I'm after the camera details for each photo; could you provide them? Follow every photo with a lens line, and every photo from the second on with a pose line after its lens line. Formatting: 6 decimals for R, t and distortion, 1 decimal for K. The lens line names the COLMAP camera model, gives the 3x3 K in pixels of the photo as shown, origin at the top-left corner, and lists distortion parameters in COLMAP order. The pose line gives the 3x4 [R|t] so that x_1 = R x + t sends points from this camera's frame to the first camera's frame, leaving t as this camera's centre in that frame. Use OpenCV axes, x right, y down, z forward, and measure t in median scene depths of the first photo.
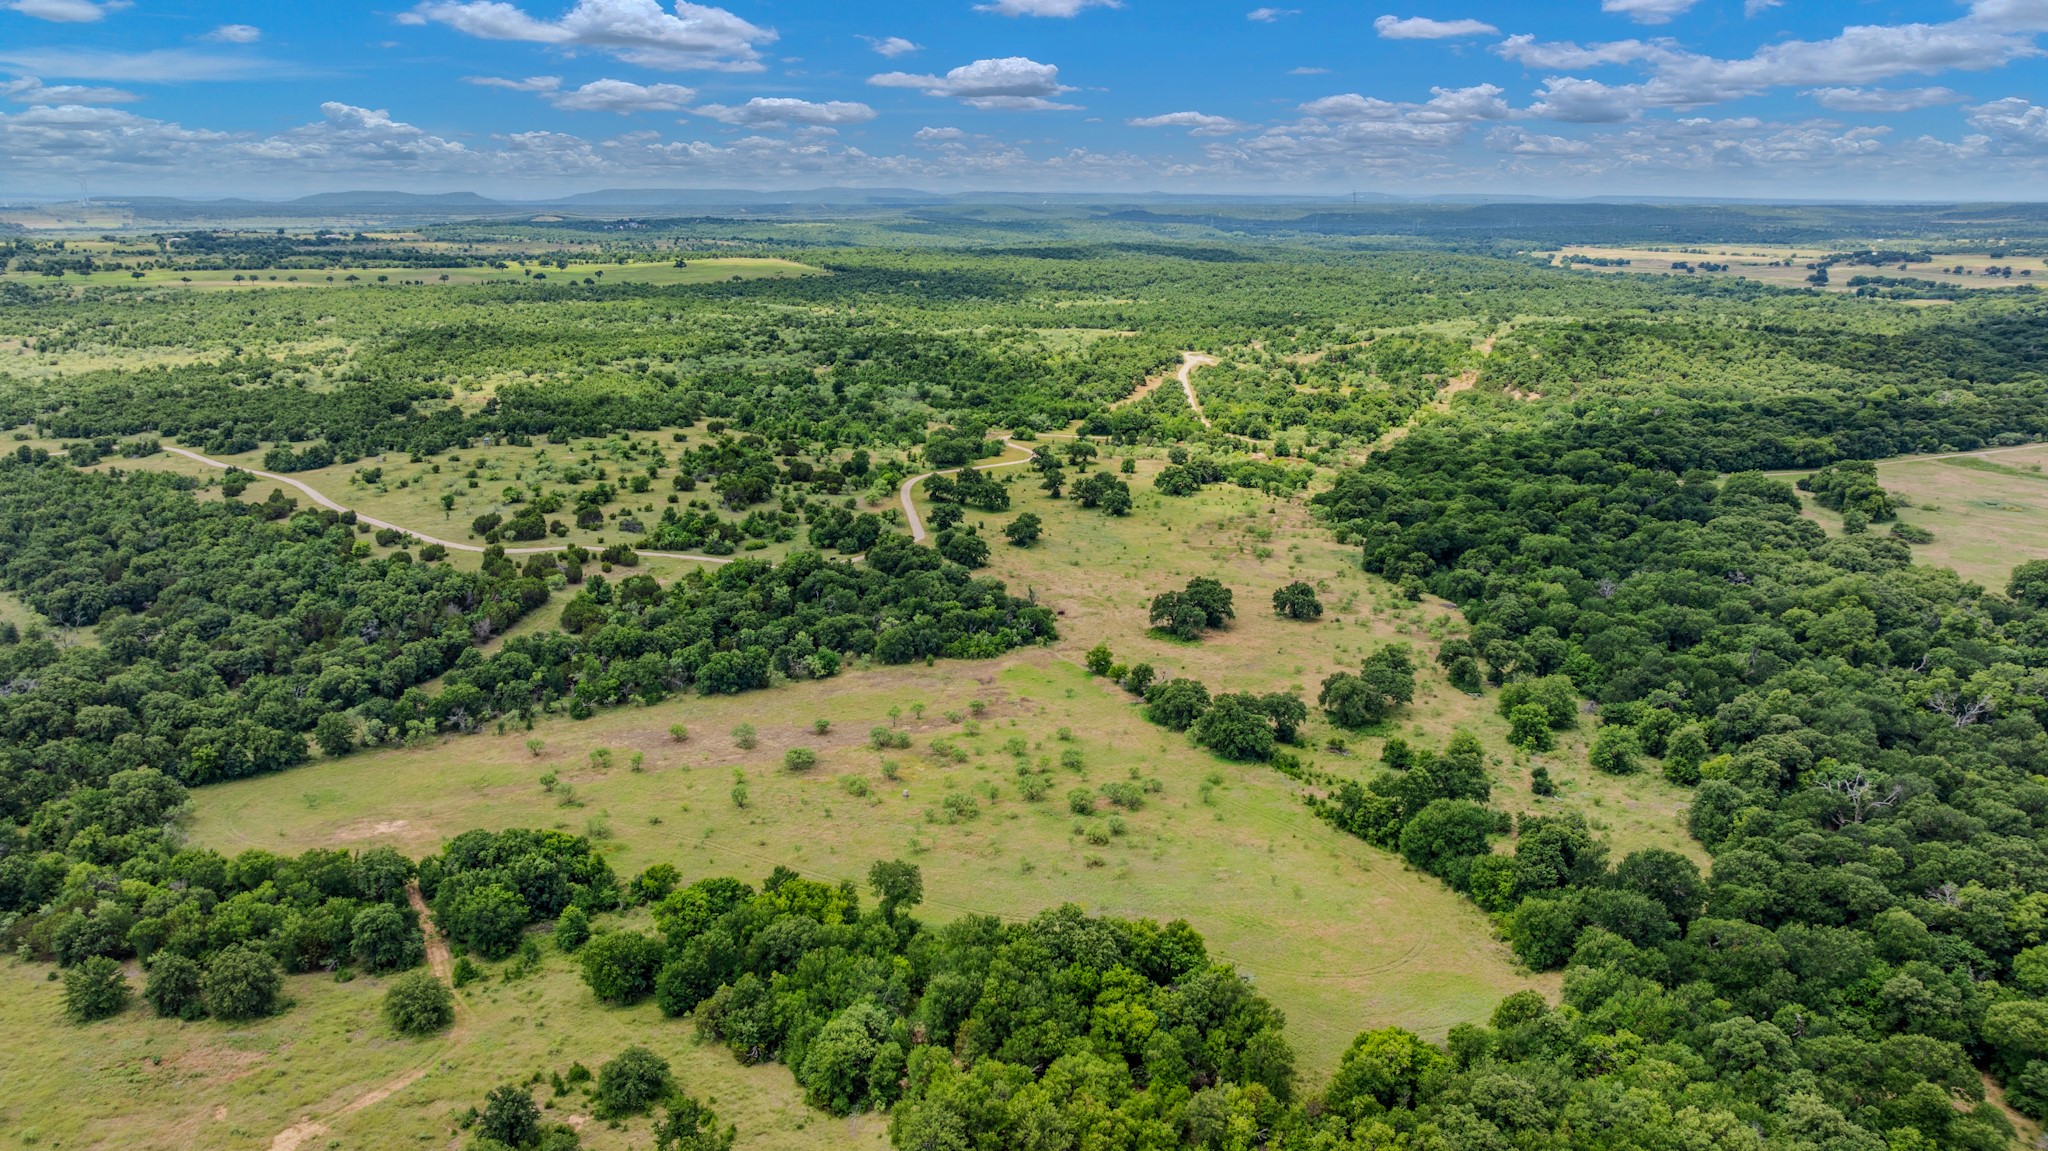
lens RADIAL K [[1438.7, 0, 1024.0], [0, 1438.7, 575.5], [0, 0, 1]] dist [-0.048162, 0.038863]
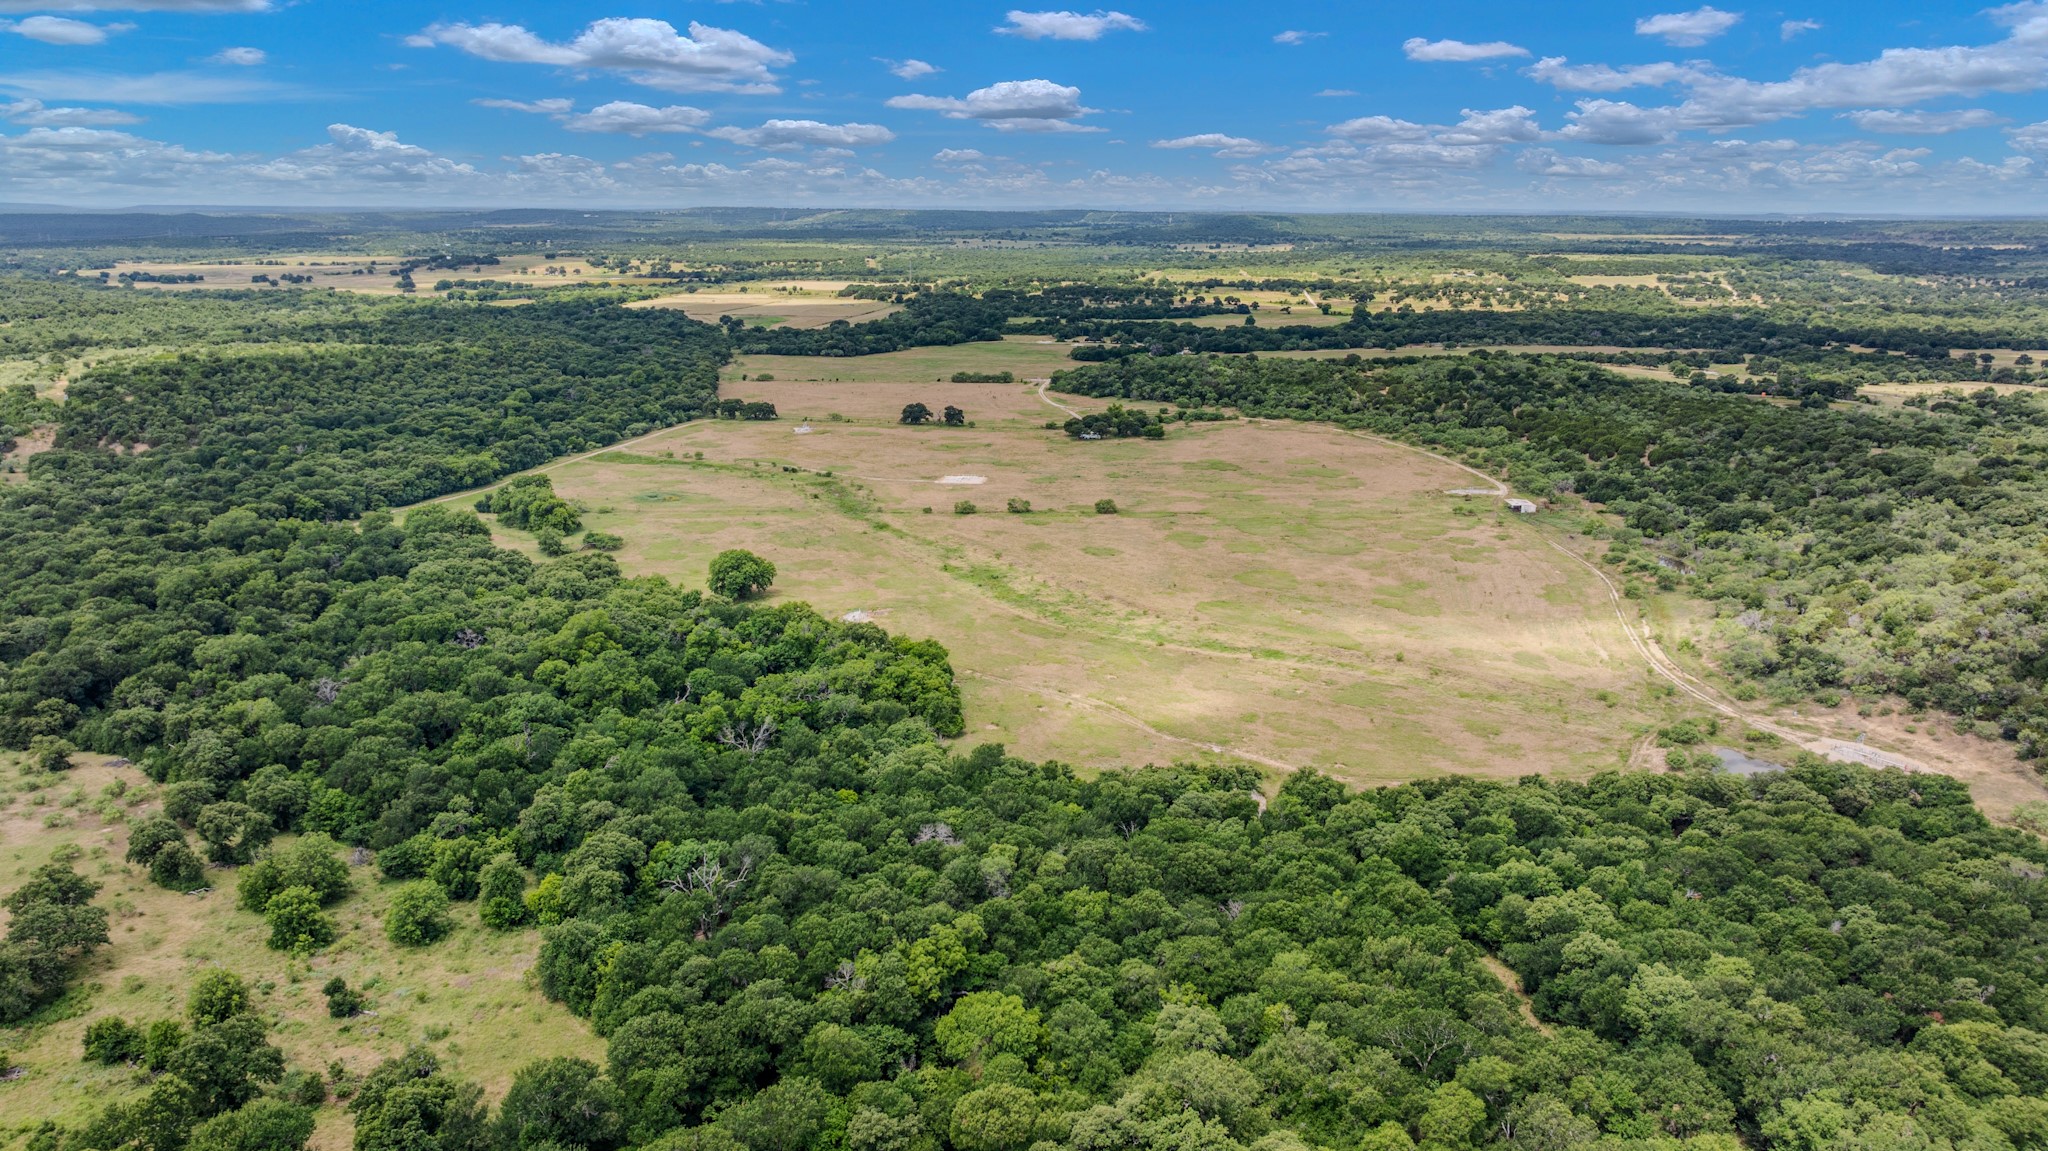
lens RADIAL K [[1435.2, 0, 1026.7], [0, 1435.2, 591.1], [0, 0, 1]] dist [-0.023176, 0.001279]
pose [[0.610518, -0.206808, 0.764525, 0.033249], [0.203238, 0.973891, 0.101146, -0.035424], [-0.765482, 0.093629, 0.636609, 0.135259]]
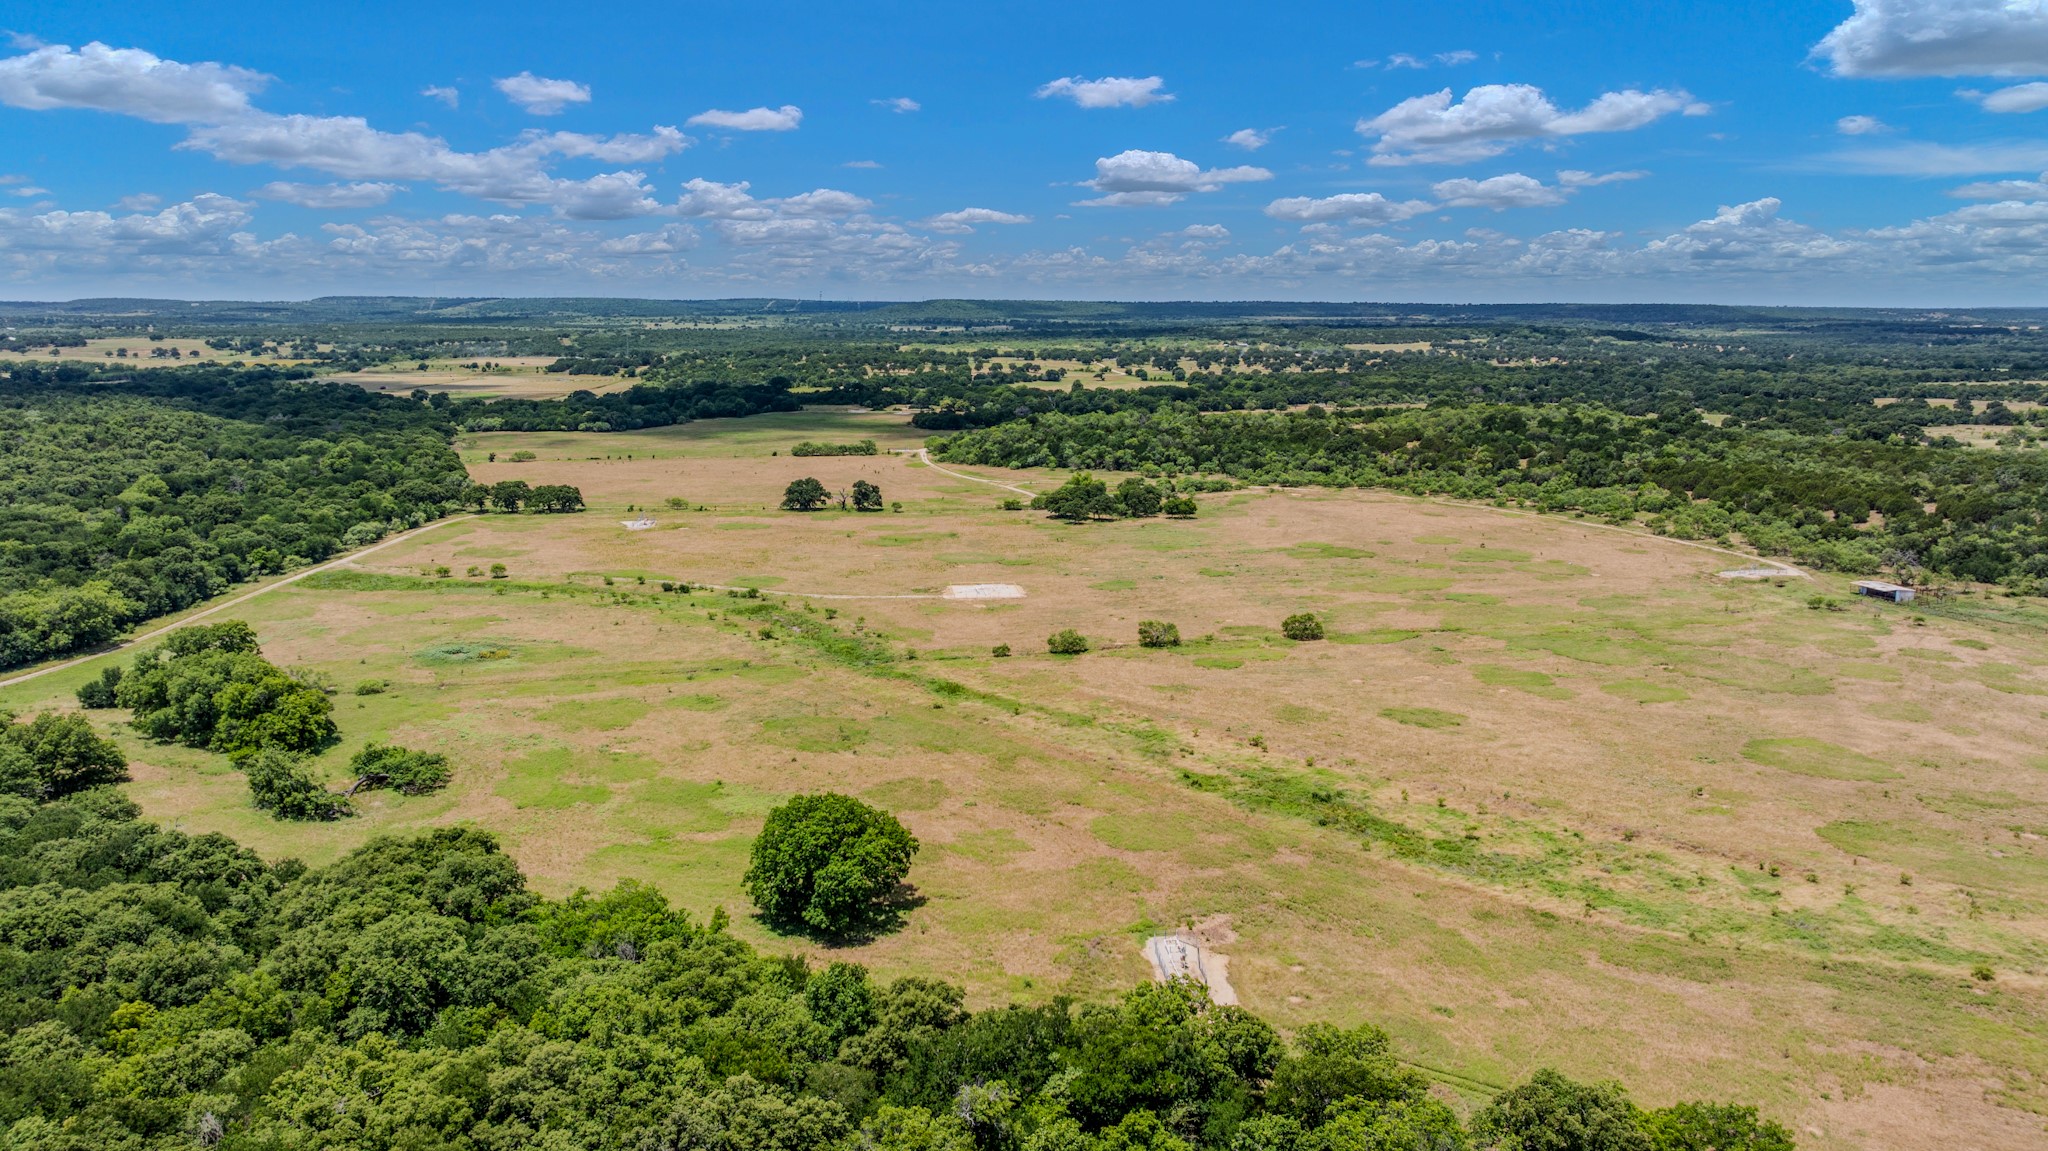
lens RADIAL K [[1435.2, 0, 1026.7], [0, 1435.2, 591.1], [0, 0, 1]] dist [-0.023176, 0.001279]
pose [[0.407569, -0.180186, 0.895221, 0.298006], [0.235772, 0.967864, 0.087467, -0.073135], [-0.882212, 0.175420, 0.436955, 0.591868]]
